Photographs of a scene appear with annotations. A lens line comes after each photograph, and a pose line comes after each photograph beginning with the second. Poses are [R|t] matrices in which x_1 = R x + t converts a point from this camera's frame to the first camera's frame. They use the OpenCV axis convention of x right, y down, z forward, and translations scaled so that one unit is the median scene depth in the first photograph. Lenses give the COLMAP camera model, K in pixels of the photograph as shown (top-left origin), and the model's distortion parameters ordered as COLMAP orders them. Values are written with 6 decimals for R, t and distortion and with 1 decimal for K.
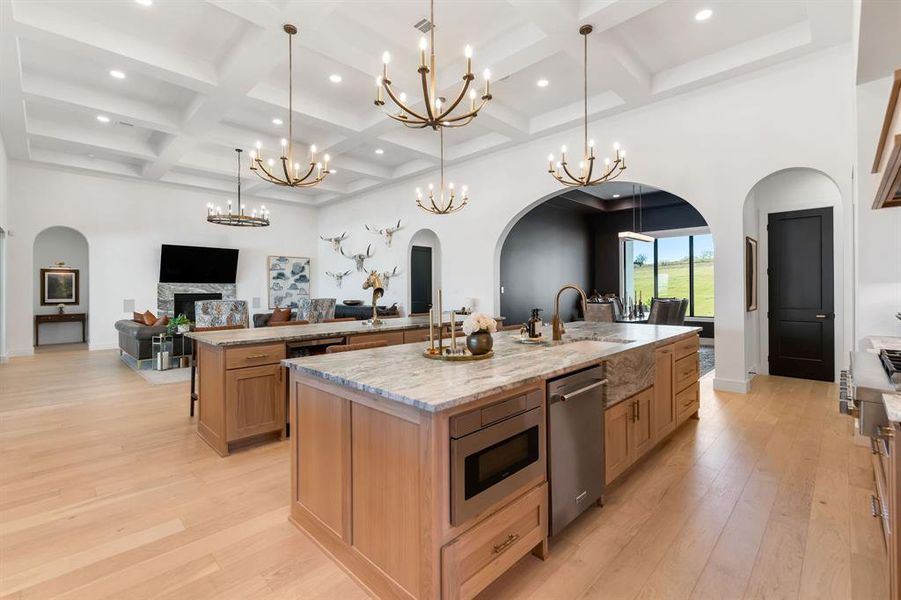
lens RADIAL K [[397.8, 0, 450.9], [0, 397.8, 295.4], [0, 0, 1]] dist [0.003229, 0.000035]
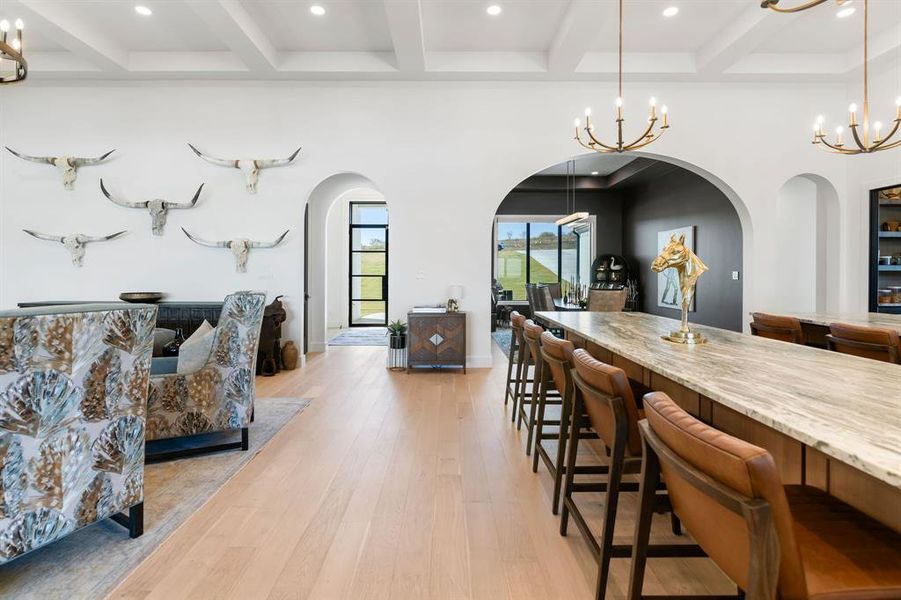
lens RADIAL K [[427.0, 0, 450.4], [0, 427.0, 274.1], [0, 0, 1]] dist [0.000864, 0.000224]
pose [[0.711810, 0.005518, 0.702351, -0.456206], [0.005789, 0.999889, -0.013723, -0.001870], [-0.702349, 0.013834, 0.711699, 0.476660]]
